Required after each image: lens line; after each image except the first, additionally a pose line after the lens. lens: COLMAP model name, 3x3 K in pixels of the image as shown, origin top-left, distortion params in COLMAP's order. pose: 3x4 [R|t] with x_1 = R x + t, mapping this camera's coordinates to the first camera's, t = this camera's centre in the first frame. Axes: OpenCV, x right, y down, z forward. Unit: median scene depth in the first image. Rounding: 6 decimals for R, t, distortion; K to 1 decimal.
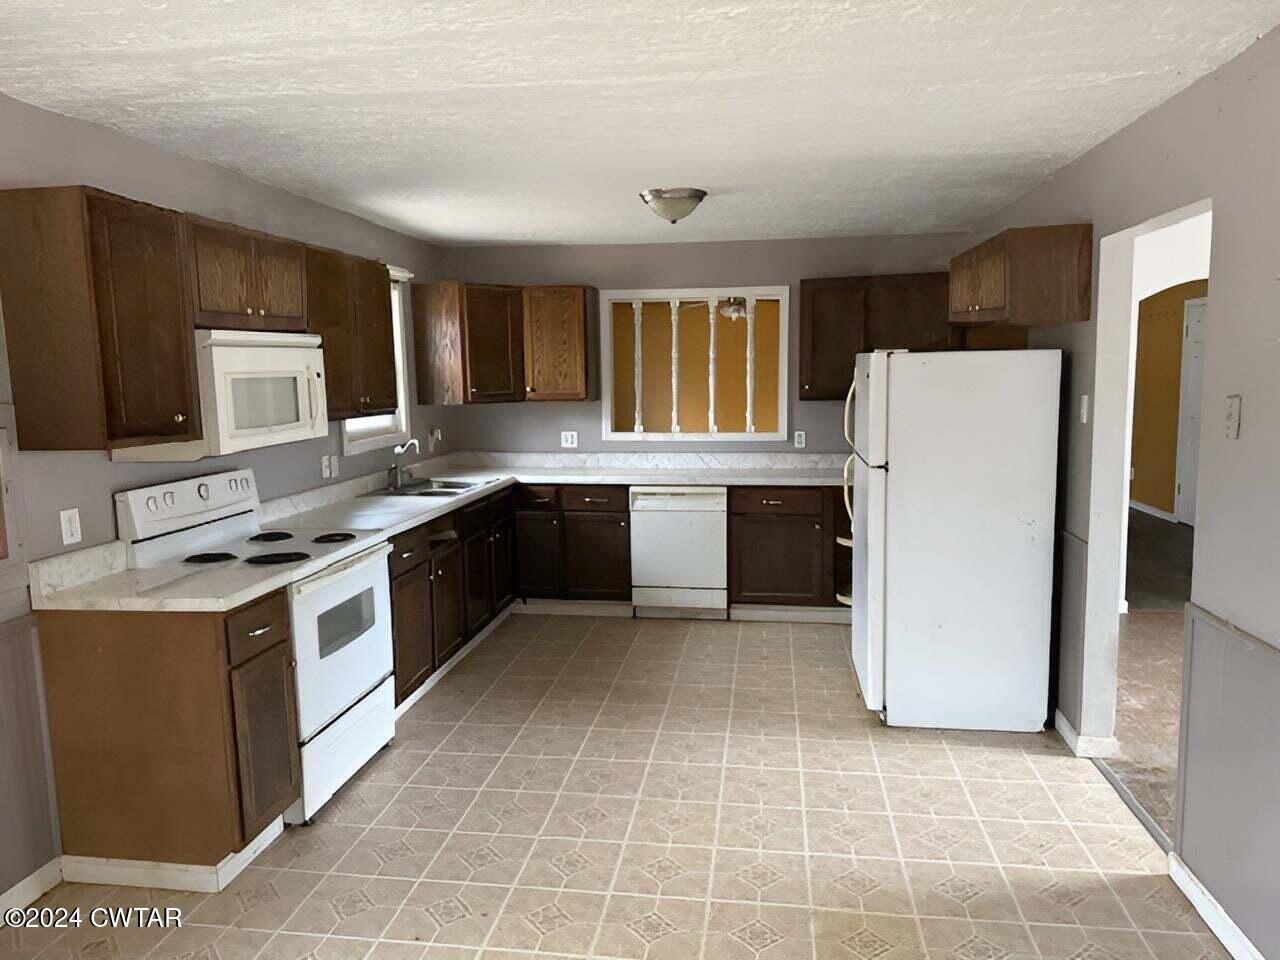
lens RADIAL K [[893.6, 0, 638.7], [0, 893.6, 466.3], [0, 0, 1]] dist [0.019360, 0.001757]
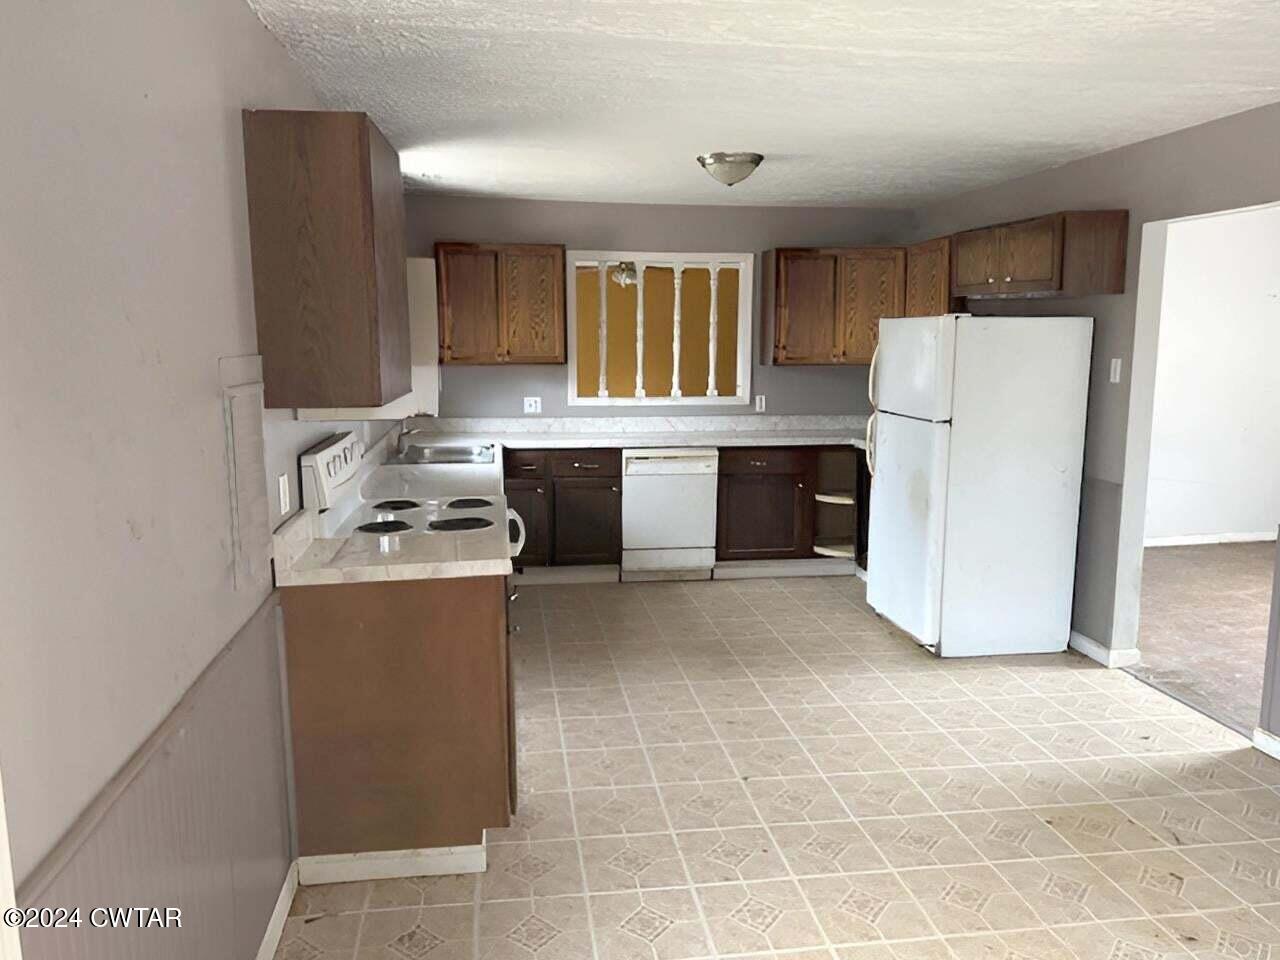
lens RADIAL K [[920.6, 0, 632.4], [0, 920.6, 477.7], [0, 0, 1]] dist [0.068777, -0.049208]
pose [[0.956888, -0.025923, 0.289299, -0.300569], [0.014037, 0.998973, 0.043084, 0.008603], [-0.290118, -0.037166, 0.956269, 0.013878]]
